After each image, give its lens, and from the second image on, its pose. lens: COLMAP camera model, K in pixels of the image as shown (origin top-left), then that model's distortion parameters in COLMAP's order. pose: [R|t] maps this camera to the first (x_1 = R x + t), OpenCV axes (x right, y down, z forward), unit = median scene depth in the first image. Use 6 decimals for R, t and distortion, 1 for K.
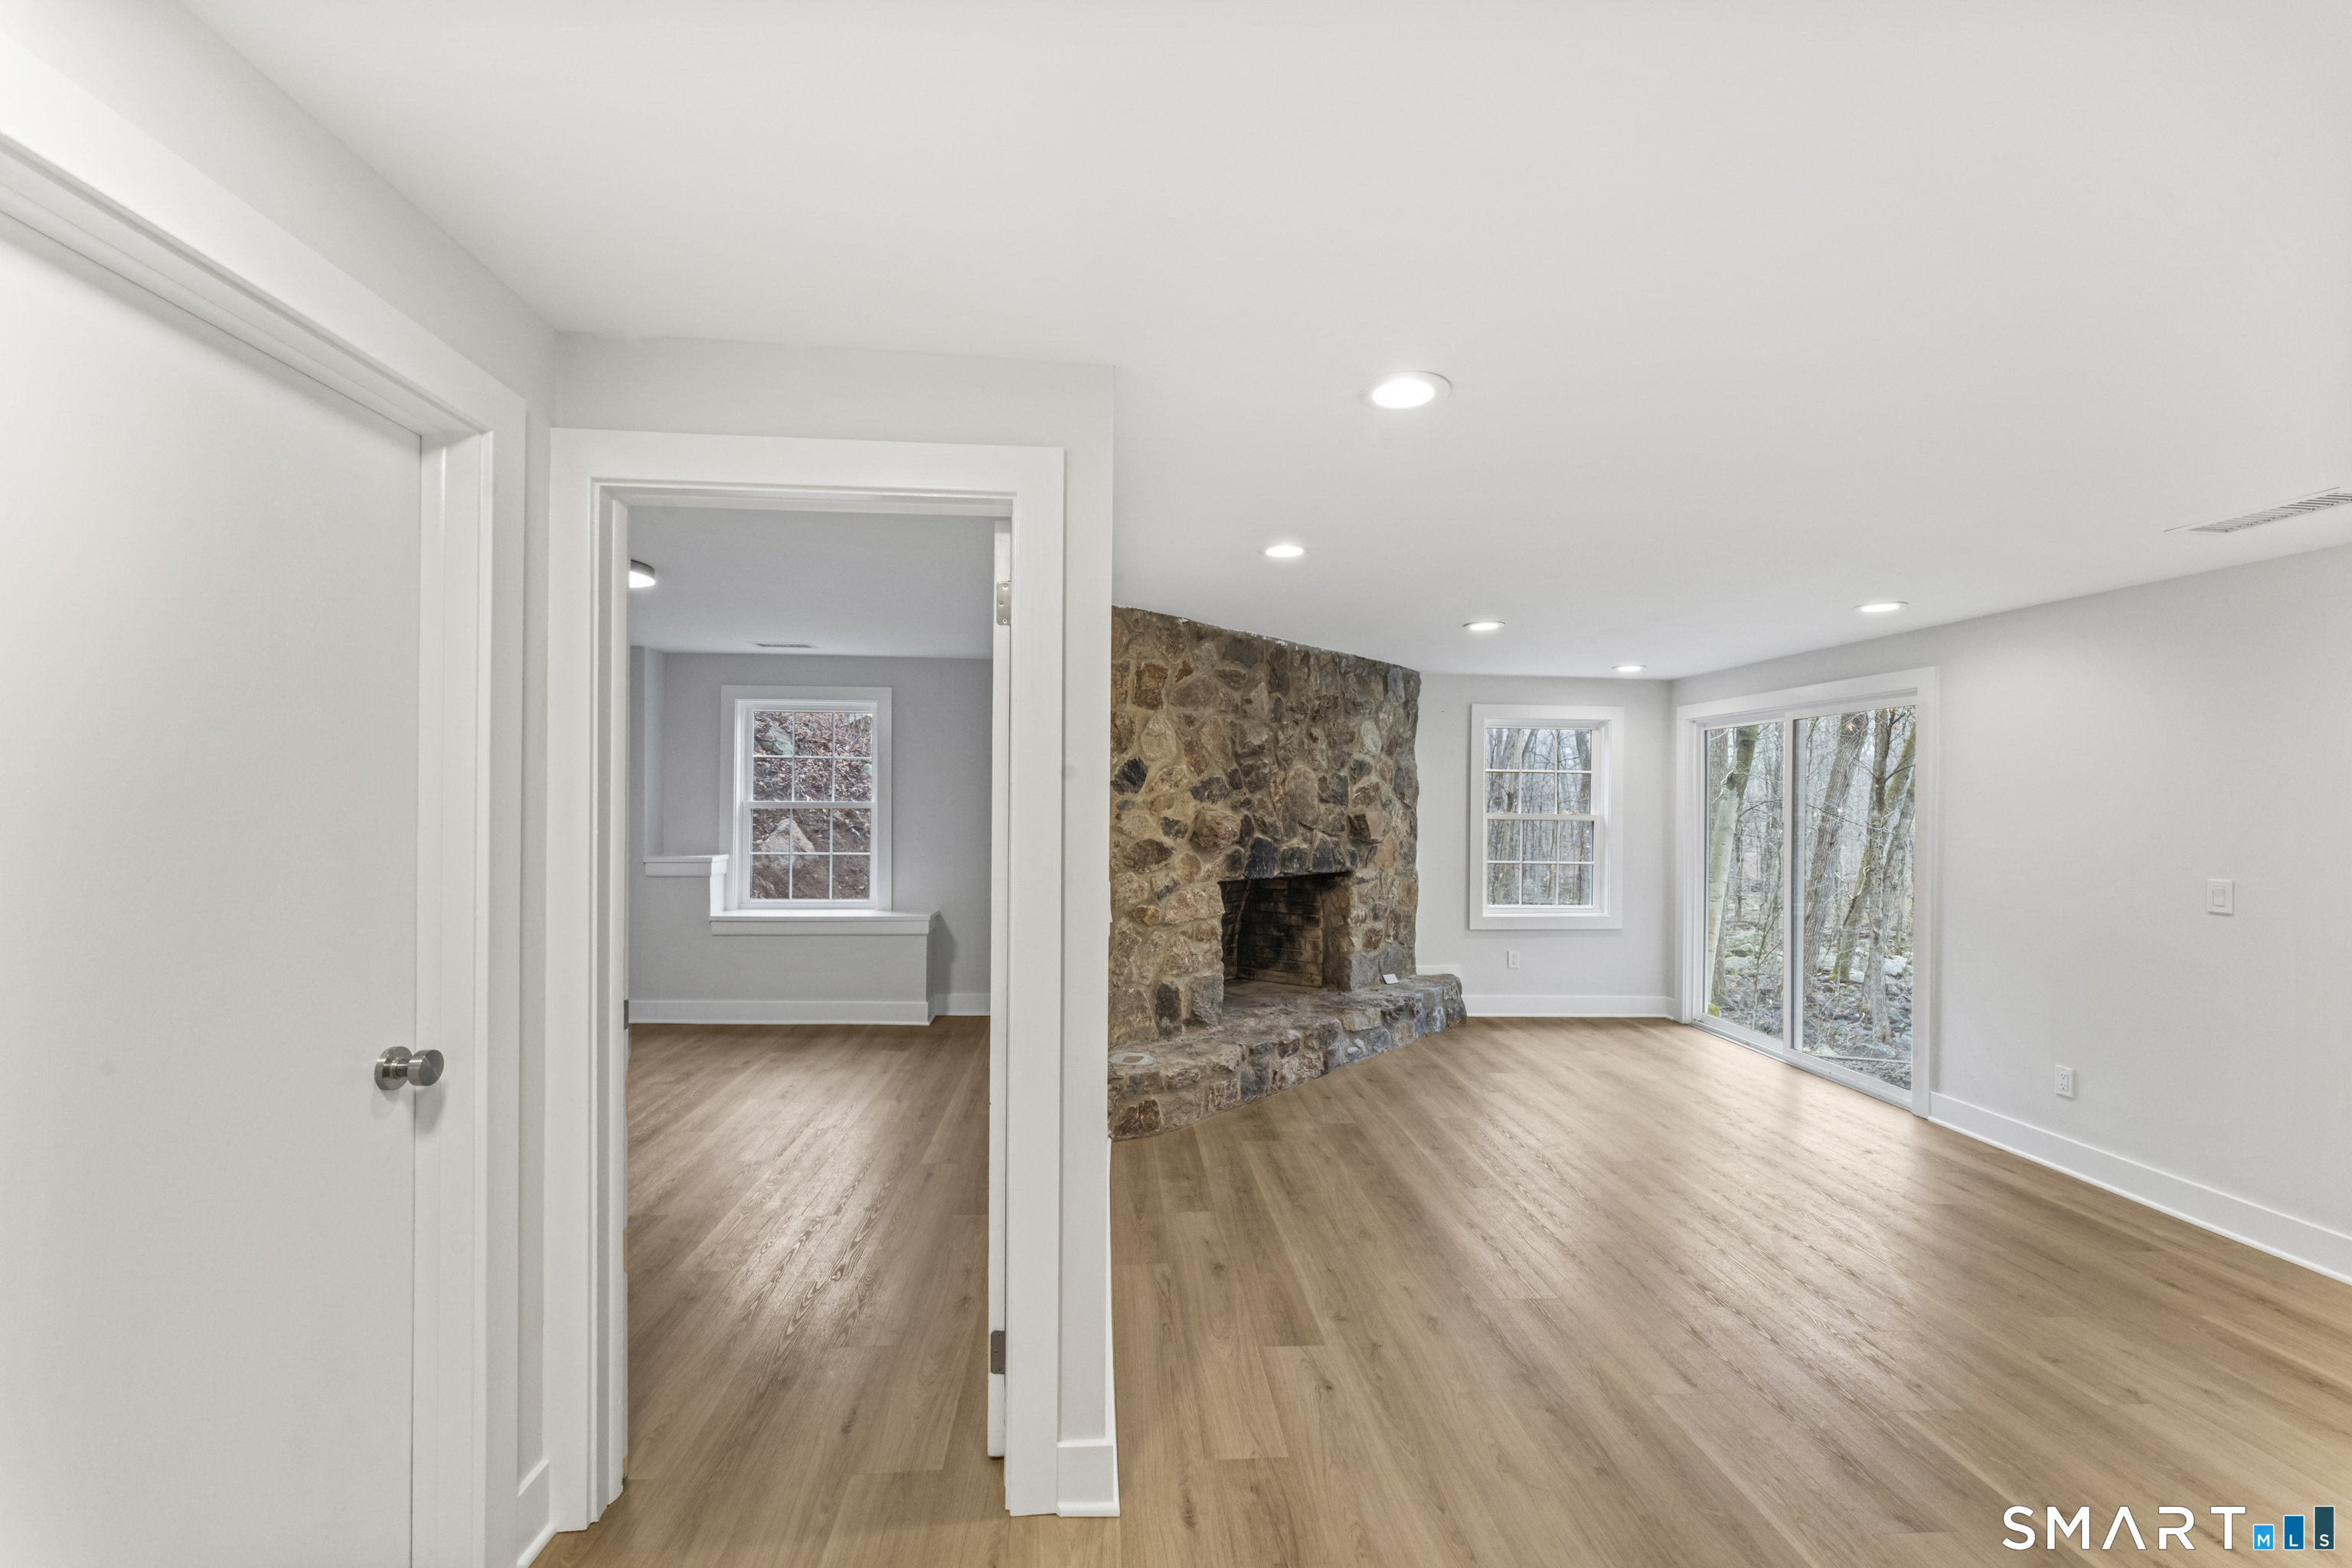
lens RADIAL K [[943.1, 0, 1170.2], [0, 943.1, 798.4], [0, 0, 1]] dist [0.001694, 0.000129]
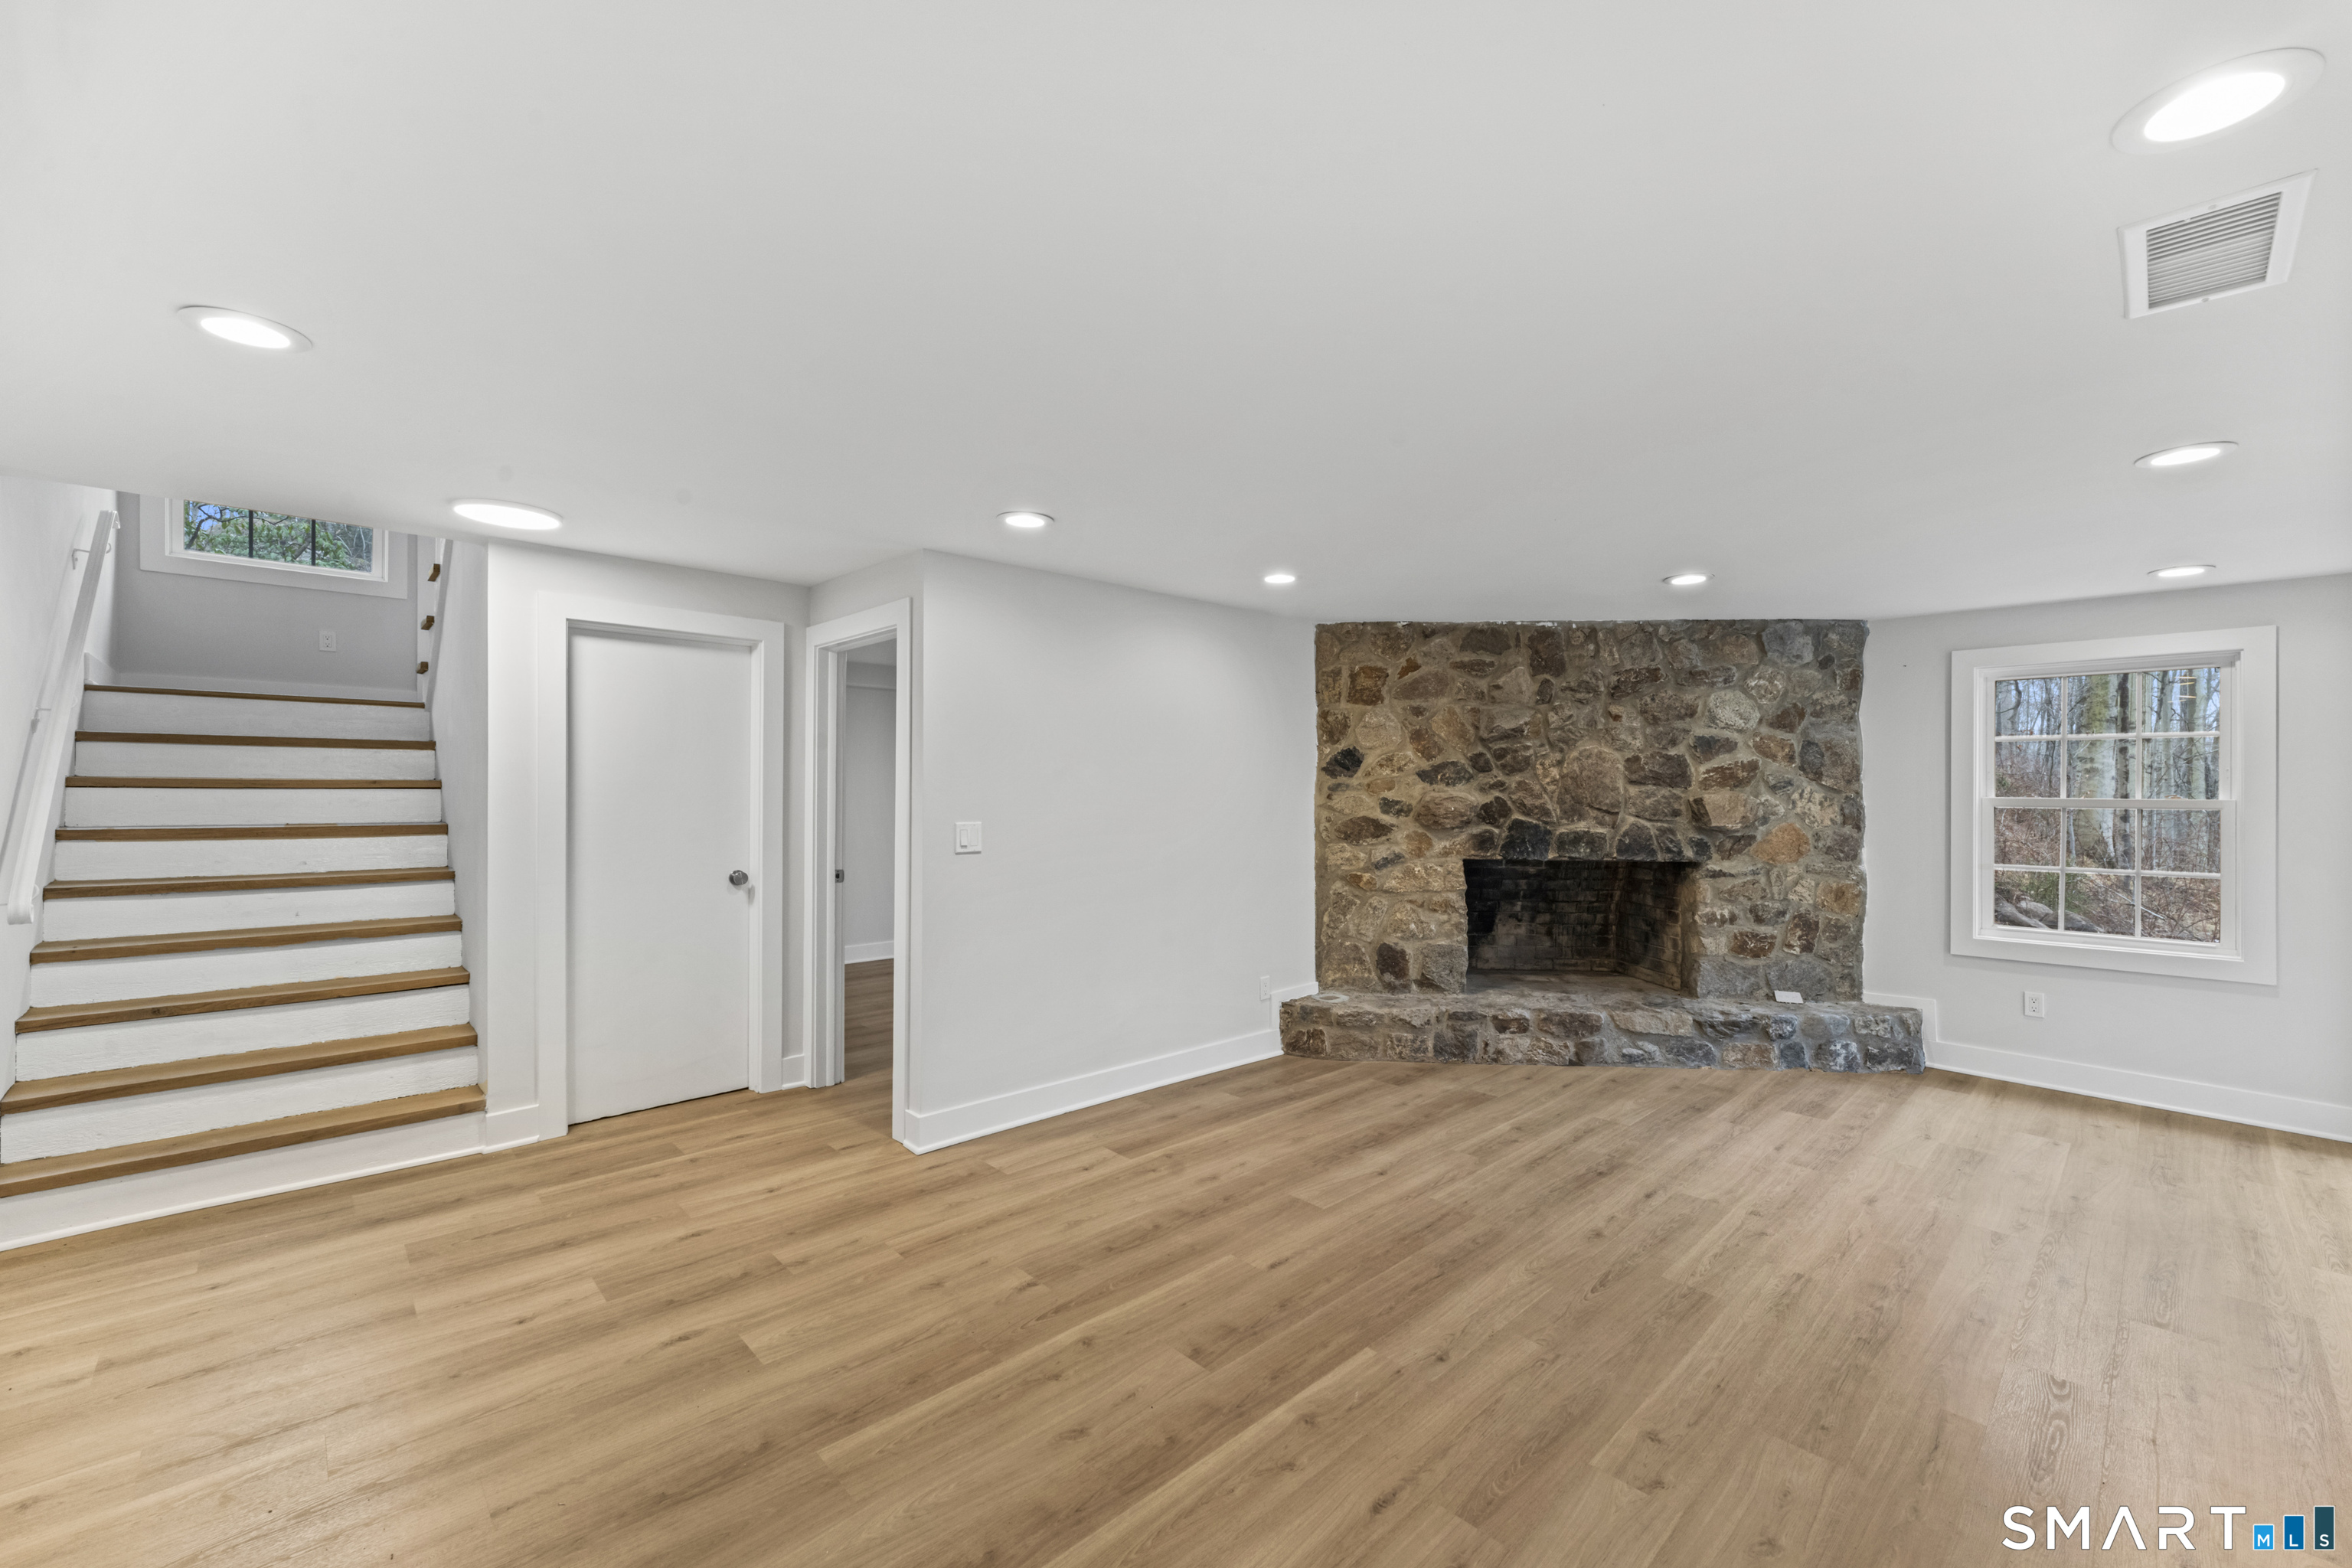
lens RADIAL K [[938.2, 0, 1180.2], [0, 938.2, 782.4], [0, 0, 1]] dist [0.000897, -0.000094]
pose [[0.635770, -0.014216, -0.771748, 0.670238], [0.003951, 0.999877, -0.015164, 0.016450], [0.771868, 0.006591, 0.635748, 0.077858]]
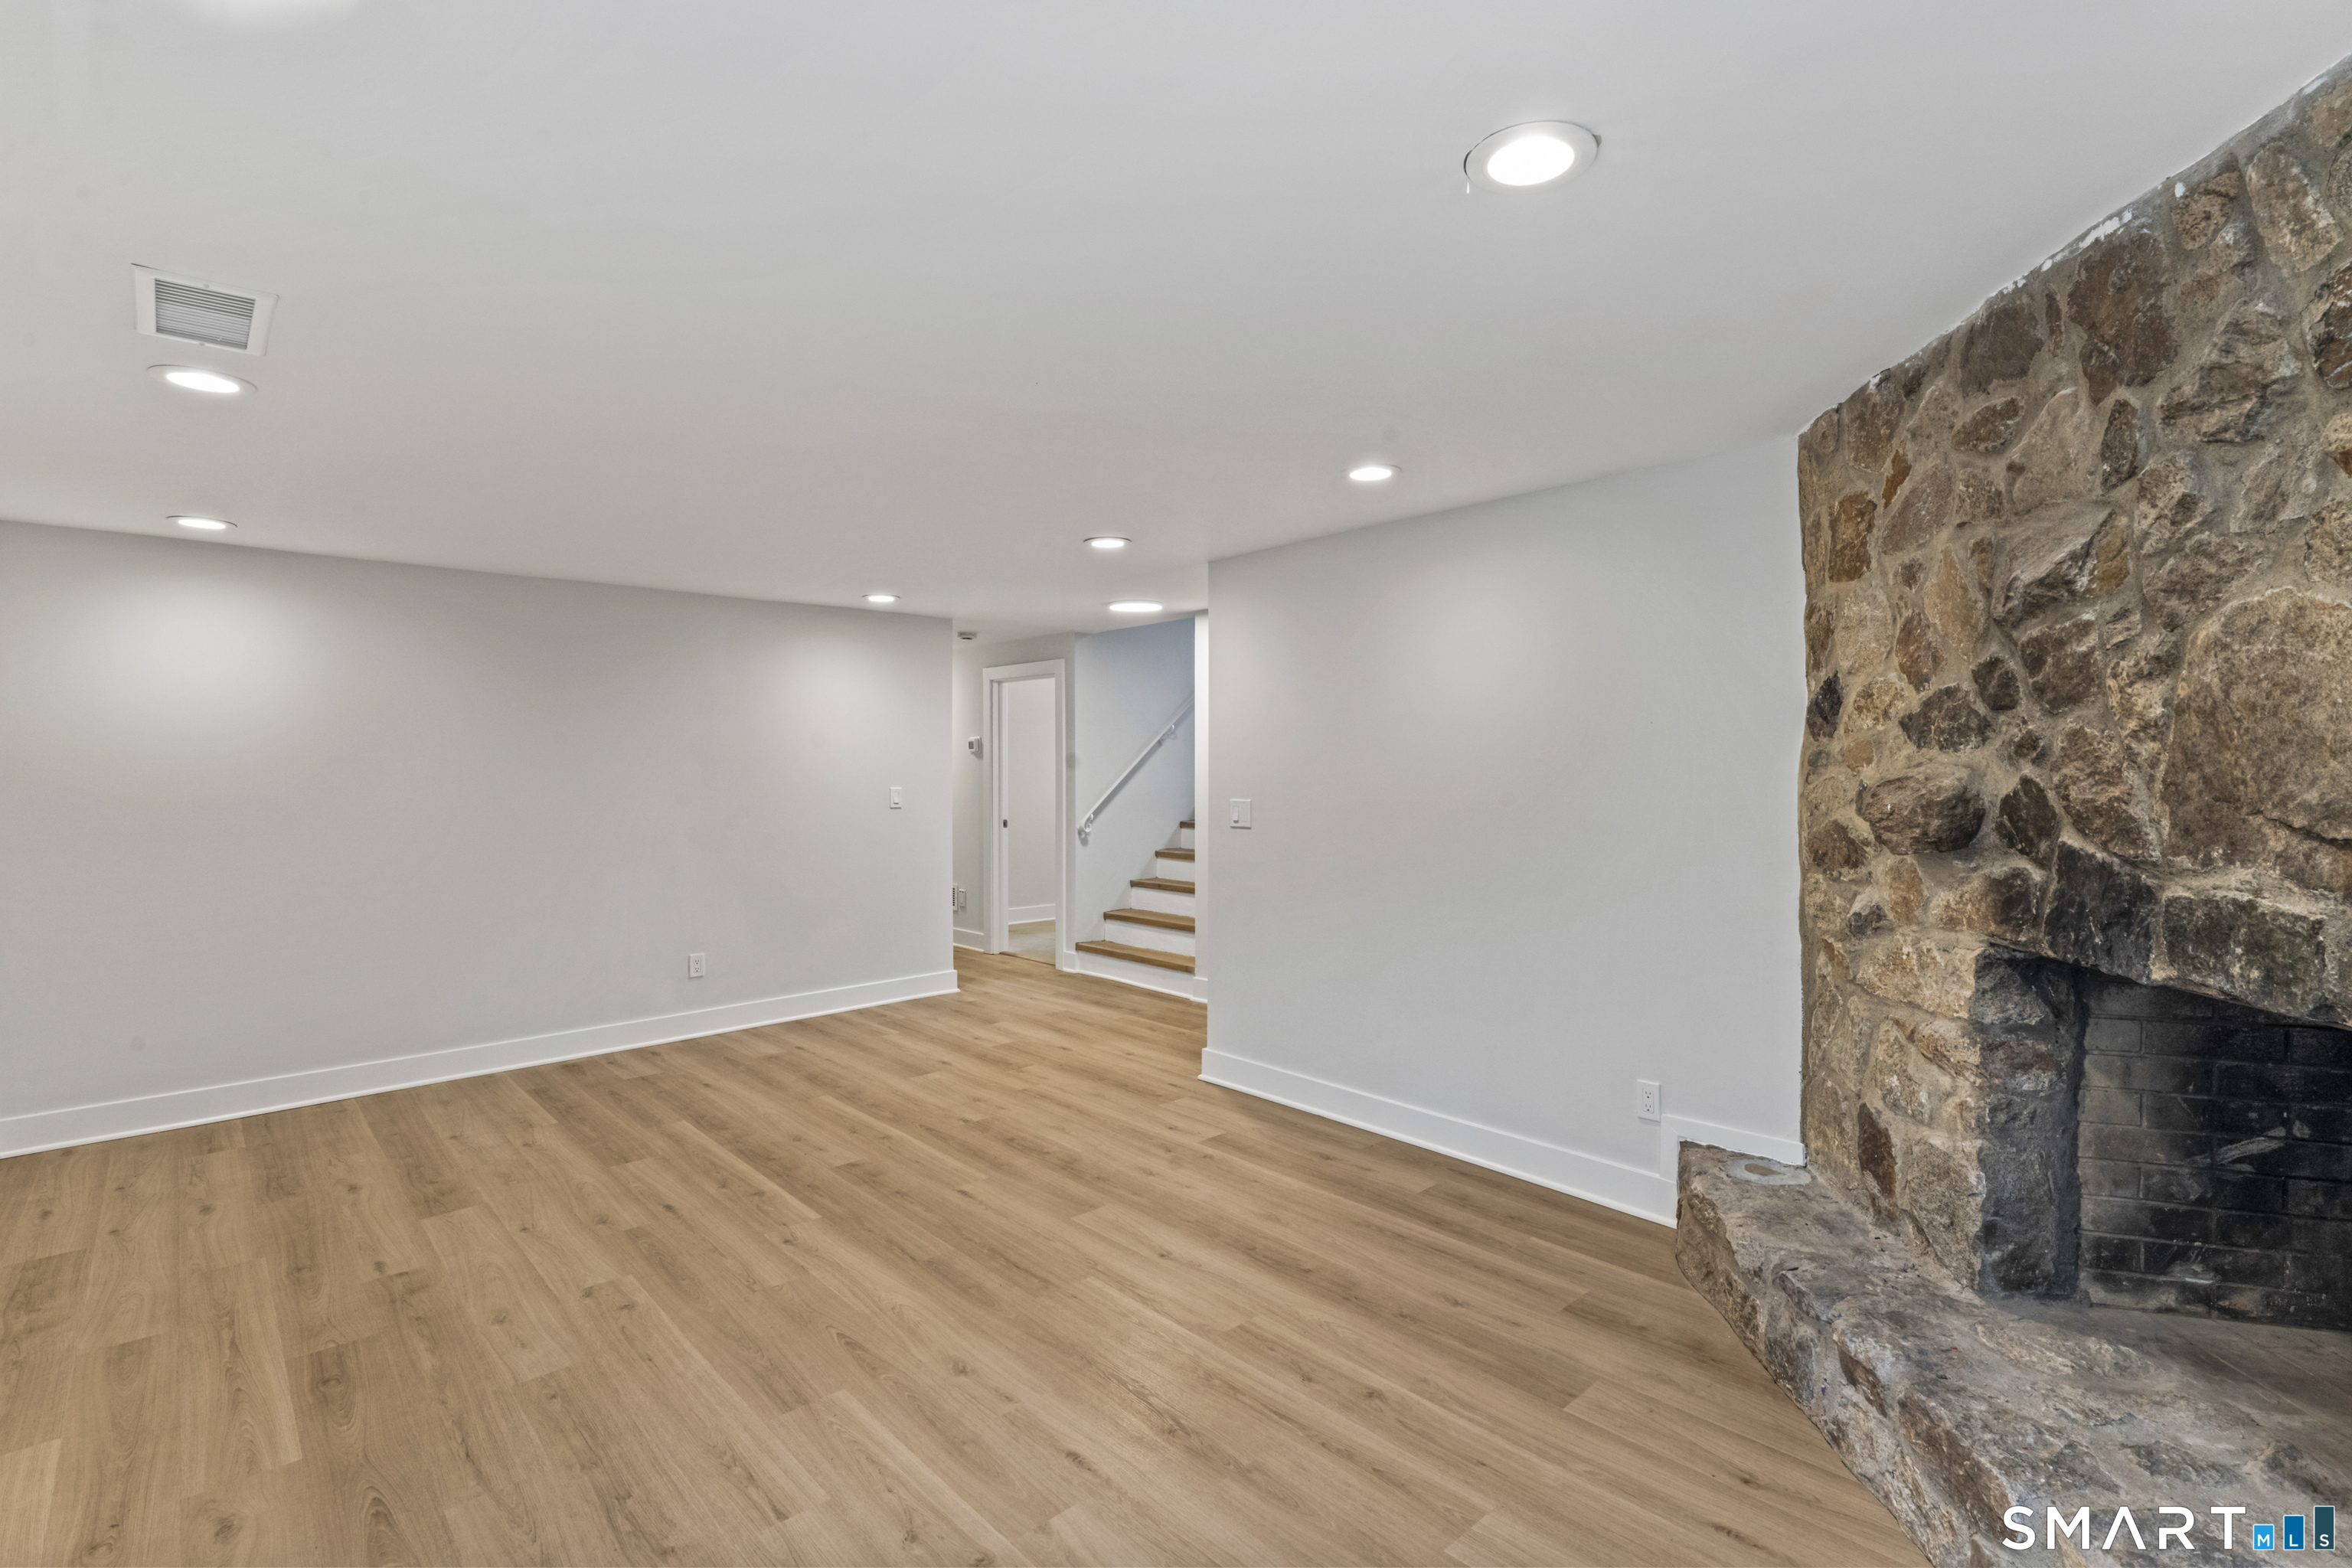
lens RADIAL K [[1095.7, 0, 1188.6], [0, 1095.7, 772.2], [0, 0, 1]] dist [-0.001266, -0.000409]
pose [[-0.777417, -0.010891, -0.628892, 0.614599], [-0.007141, 0.999938, -0.008489, 0.021639], [0.628945, -0.002109, -0.777447, 1.153013]]
